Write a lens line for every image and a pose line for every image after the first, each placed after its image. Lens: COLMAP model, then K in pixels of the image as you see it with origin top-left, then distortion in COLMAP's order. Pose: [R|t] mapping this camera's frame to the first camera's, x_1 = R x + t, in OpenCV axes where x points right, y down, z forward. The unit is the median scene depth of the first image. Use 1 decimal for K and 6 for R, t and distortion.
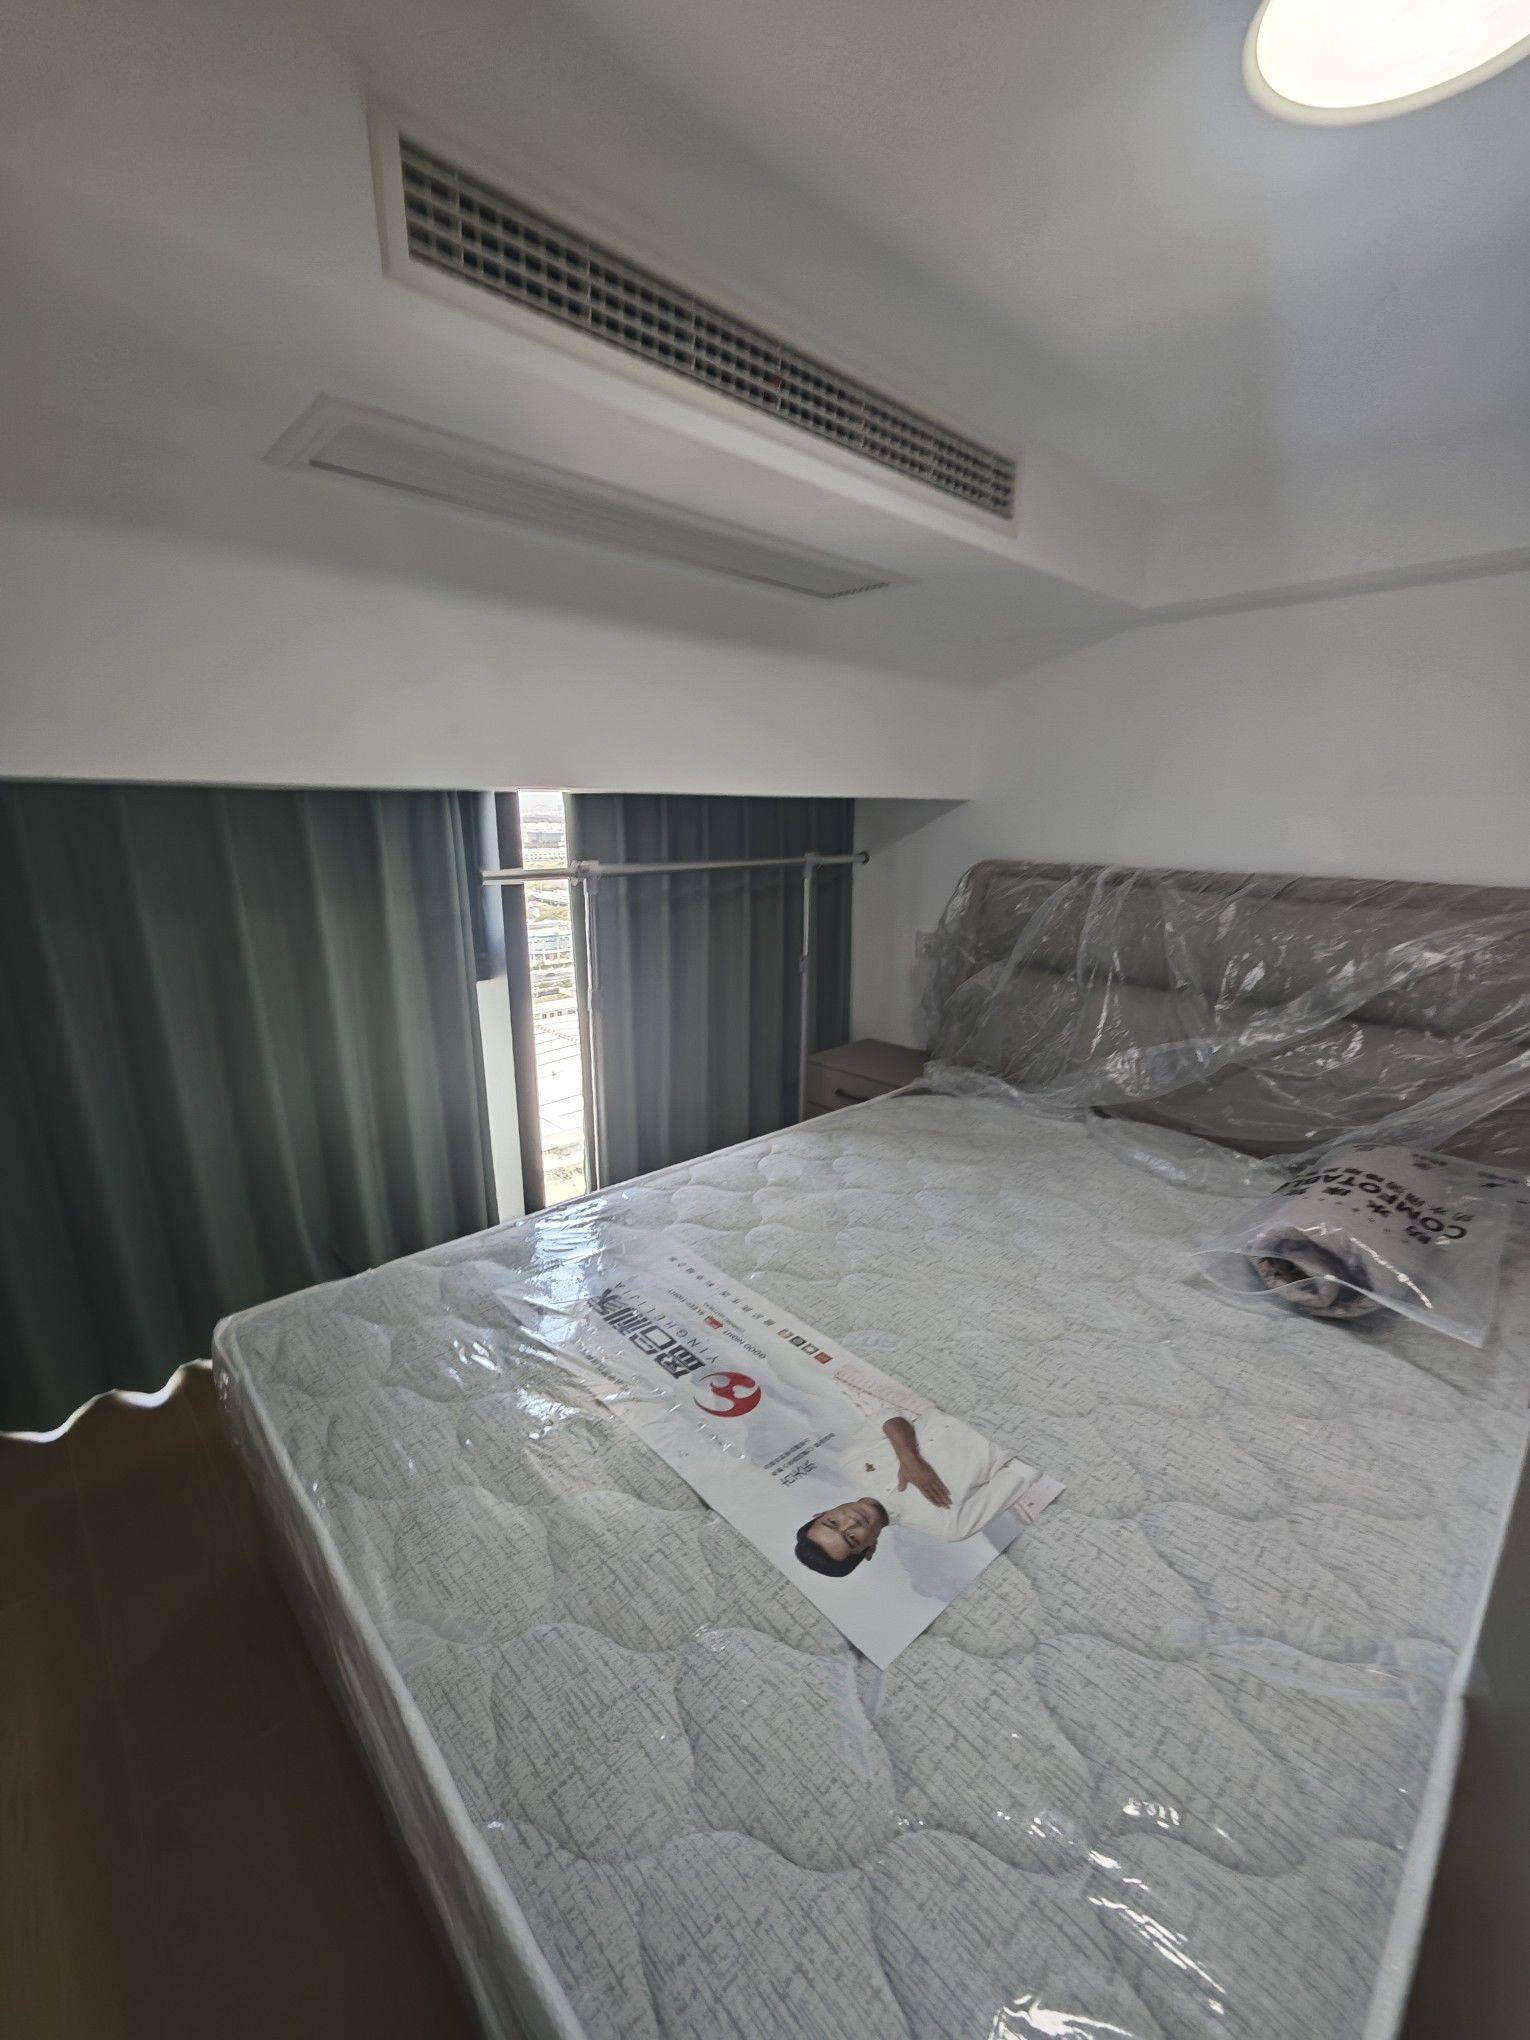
lens RADIAL K [[847.4, 0, 765.8], [0, 847.4, 1032.3], [0, 0, 1]] dist [-0.006299, 0.006229]
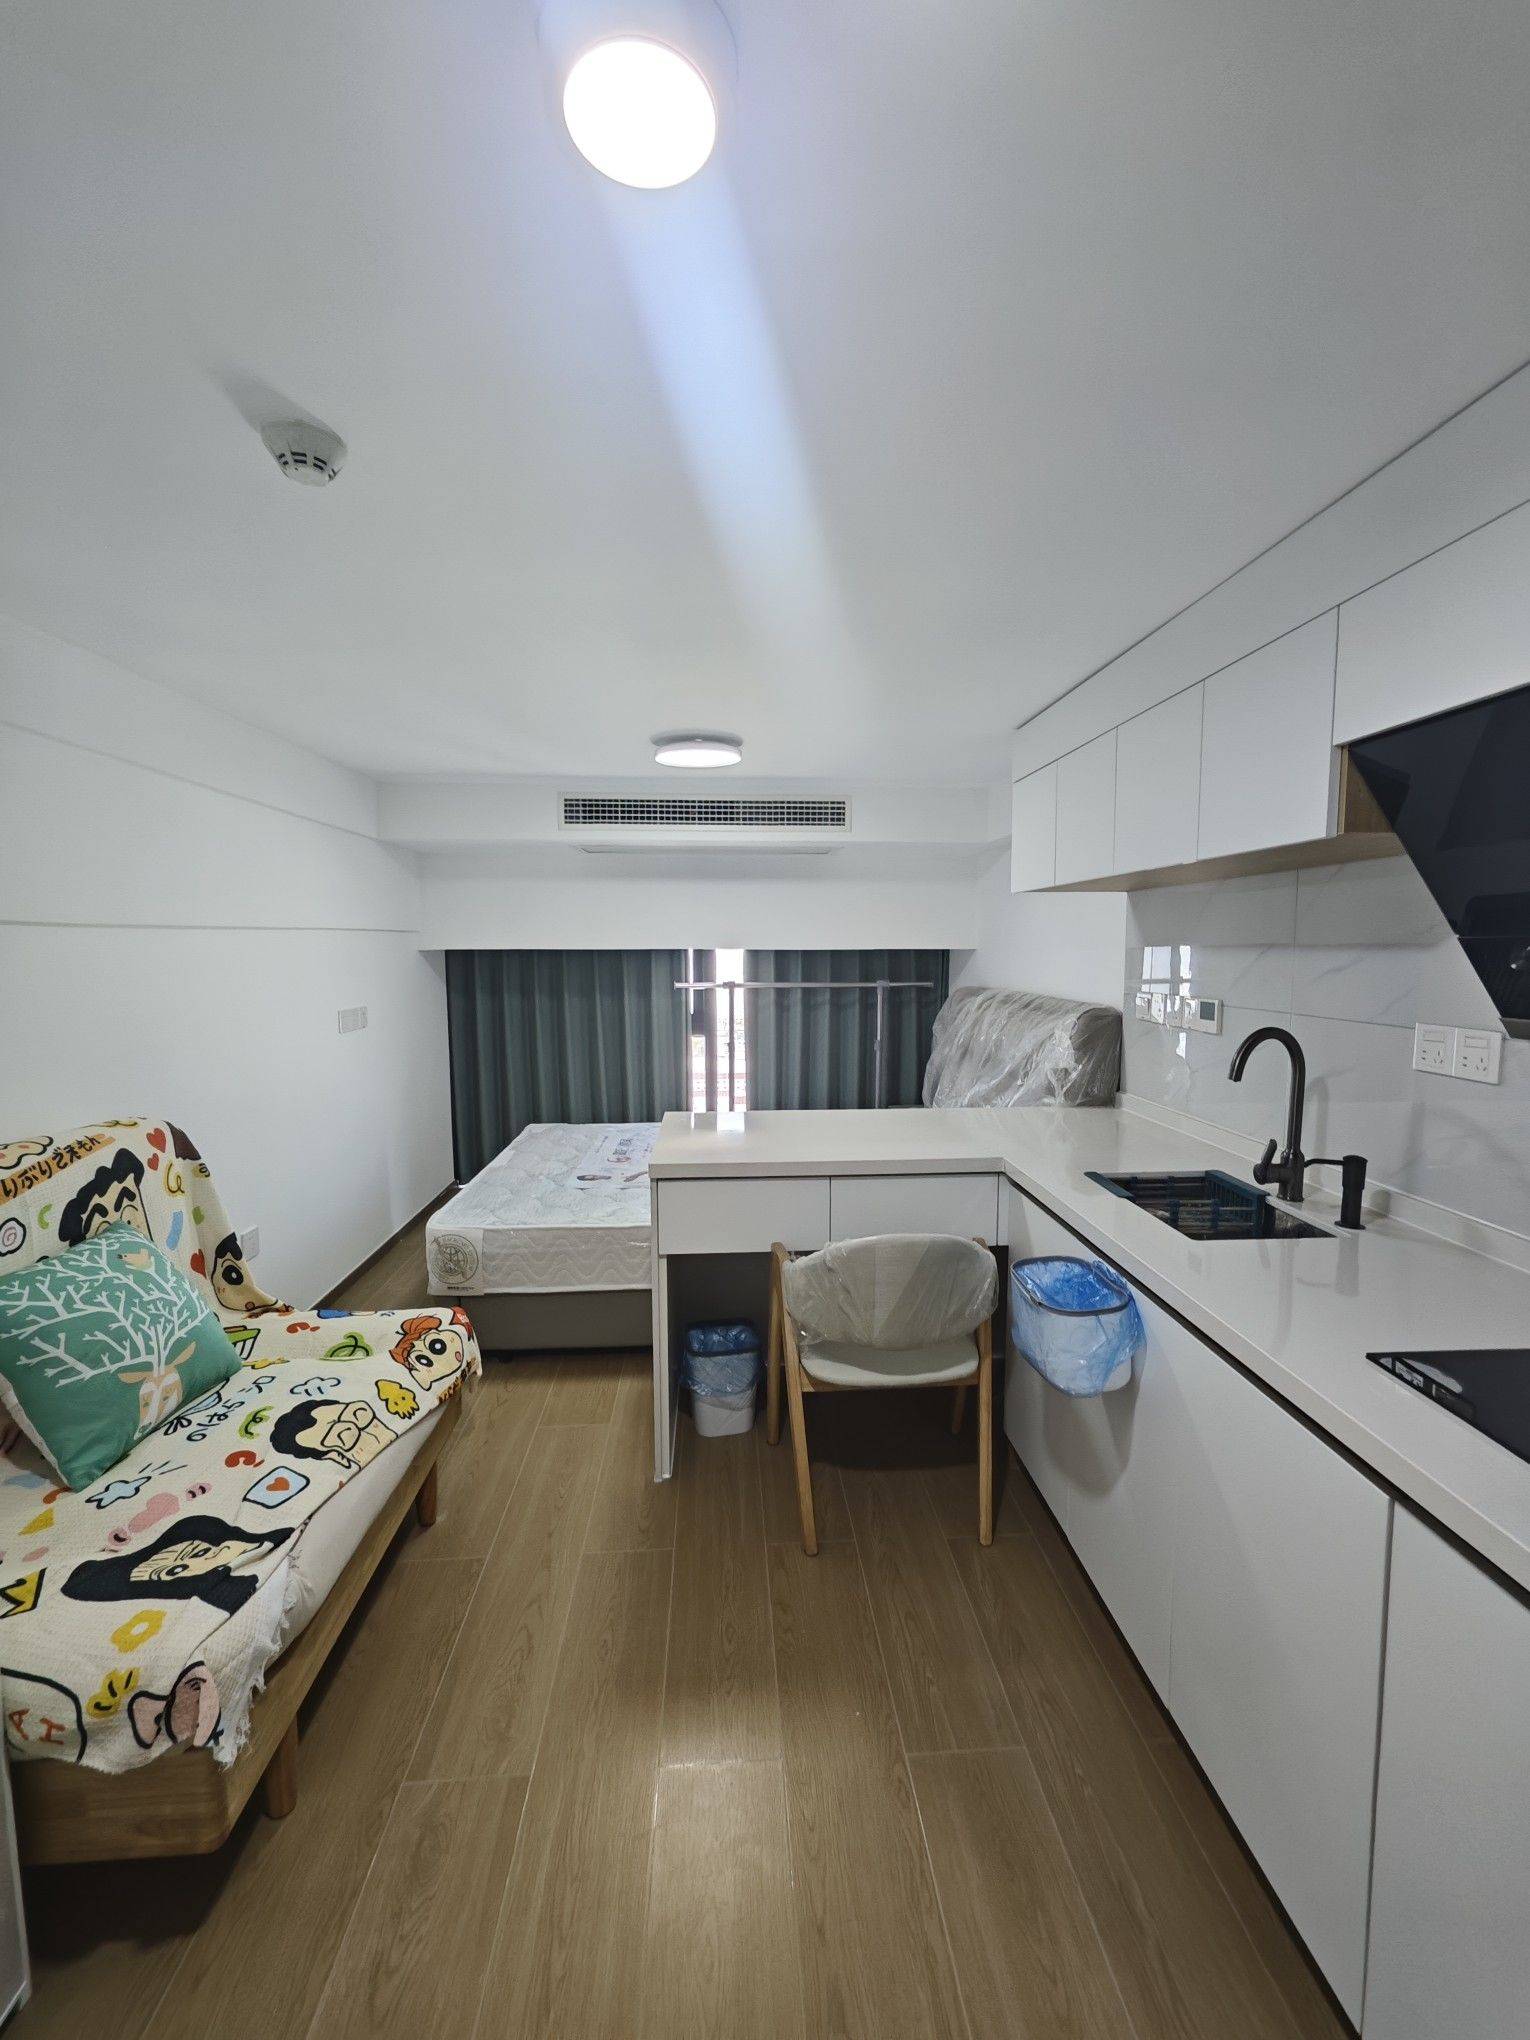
lens RADIAL K [[847.4, 0, 774.2], [0, 847.4, 1023.3], [0, 0, 1]] dist [-0.006299, 0.006229]
pose [[0.784861, 0.045110, -0.618028, 1.826503], [-0.149467, 0.981681, -0.118163, 0.206855], [0.601375, 0.185116, 0.777226, -0.843619]]
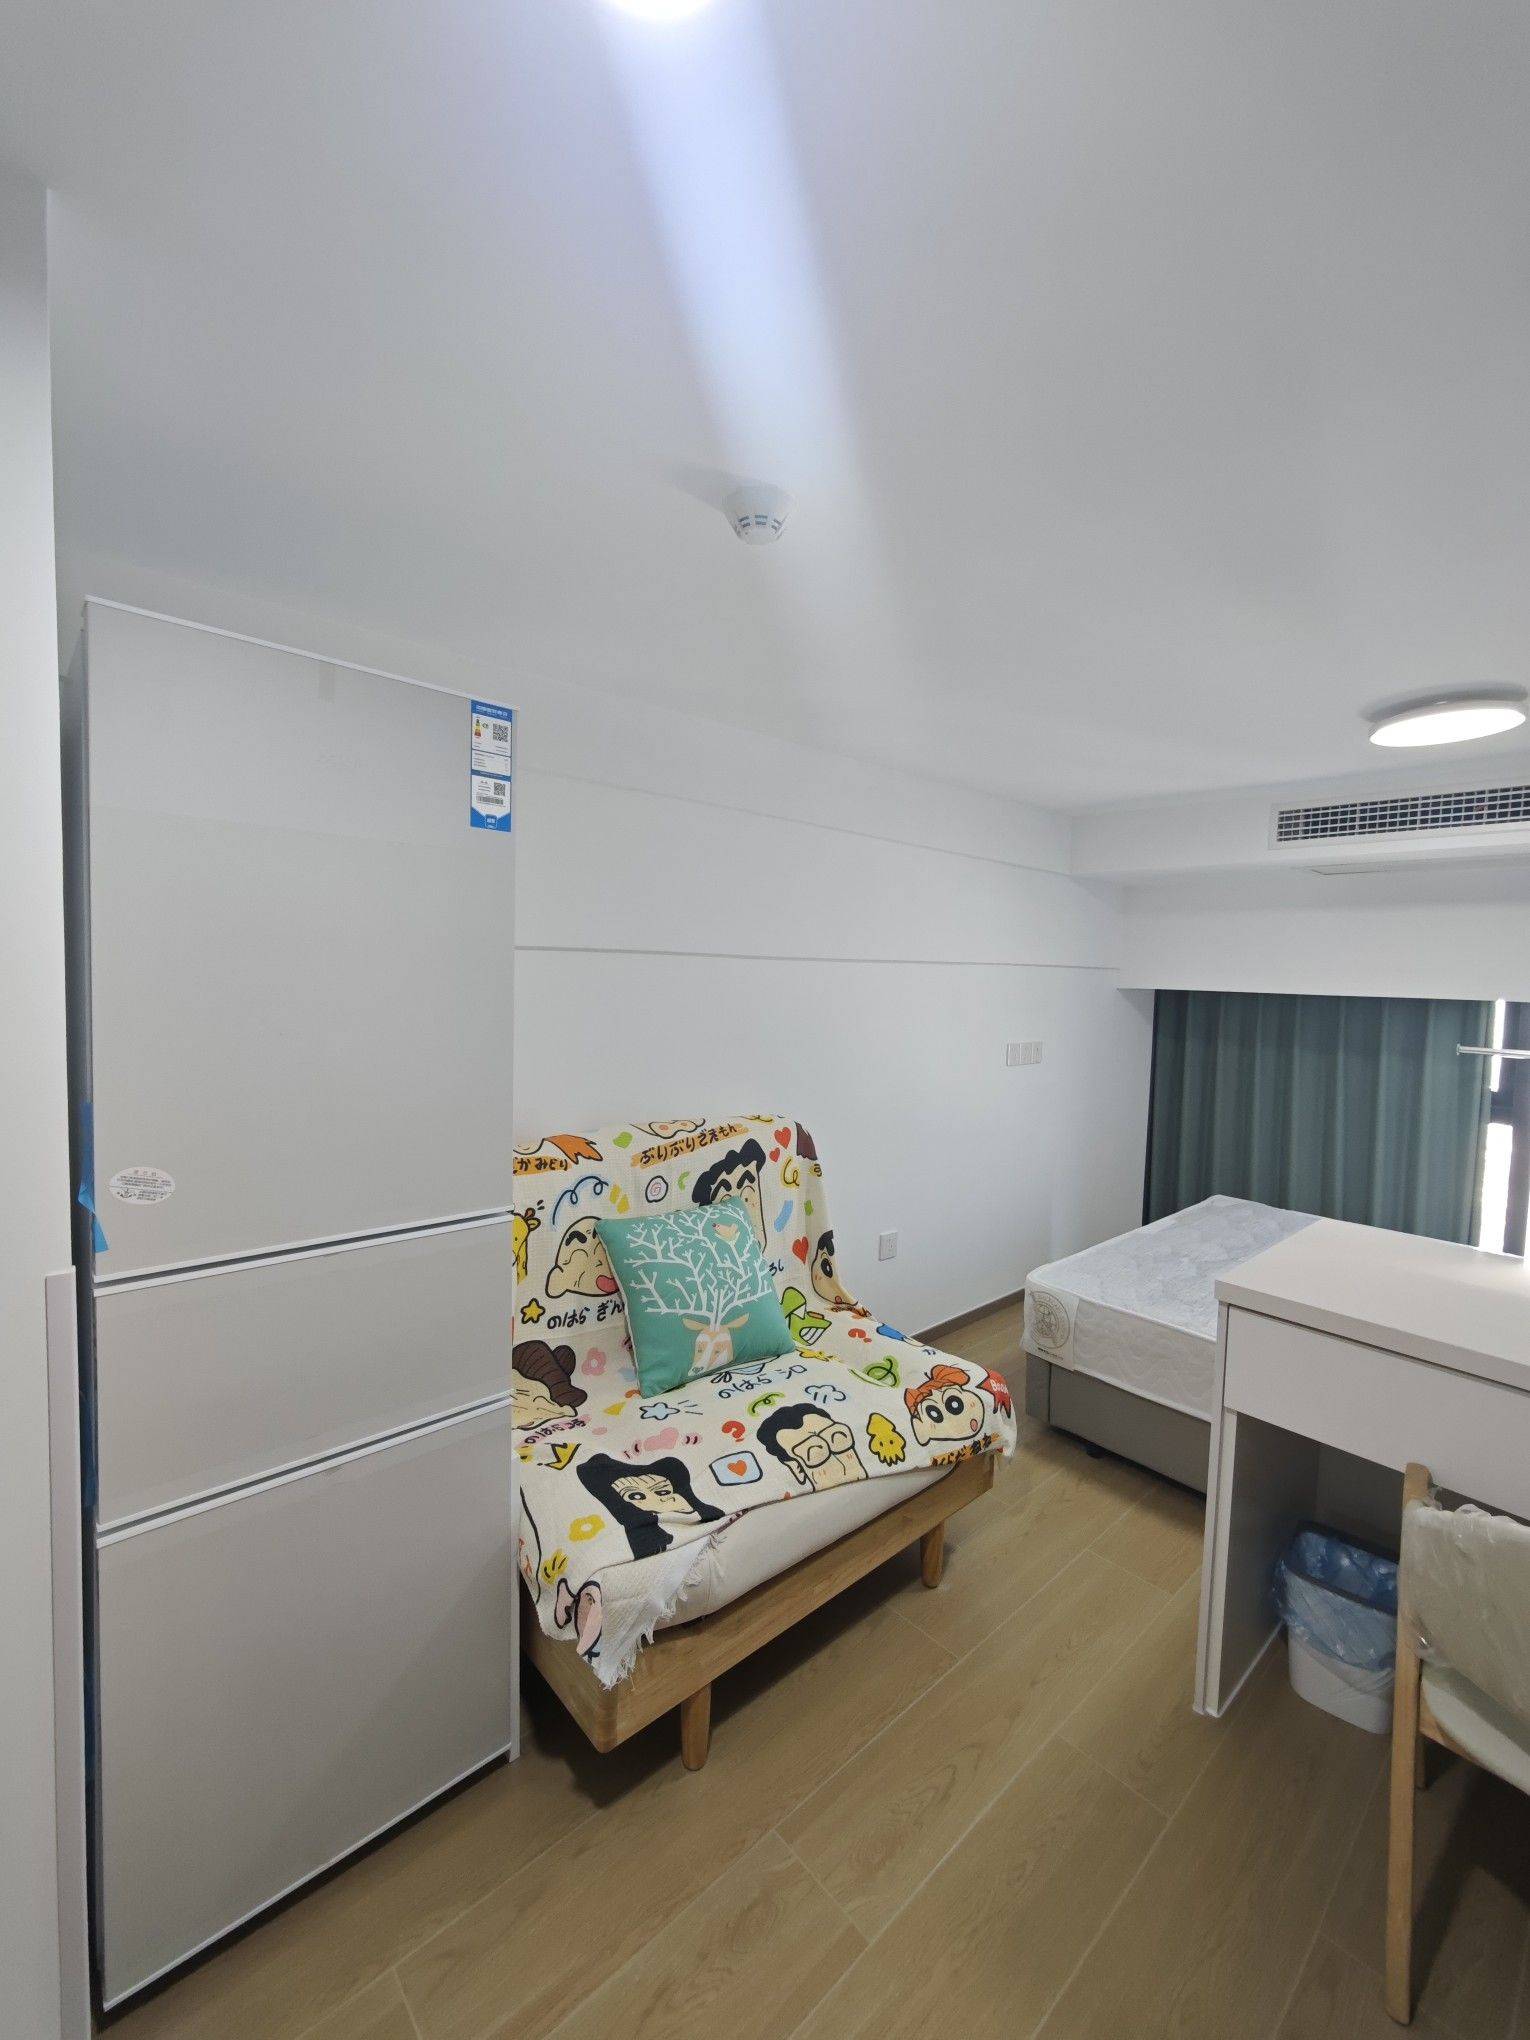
lens RADIAL K [[847.4, 0, 784.2], [0, 847.4, 1025.7], [0, 0, 1]] dist [-0.006299, 0.006229]
pose [[0.006161, 0.050394, -0.998710, 1.836960], [-0.282990, 0.957990, 0.046594, 0.094962], [0.959103, 0.282338, 0.020164, -0.436529]]
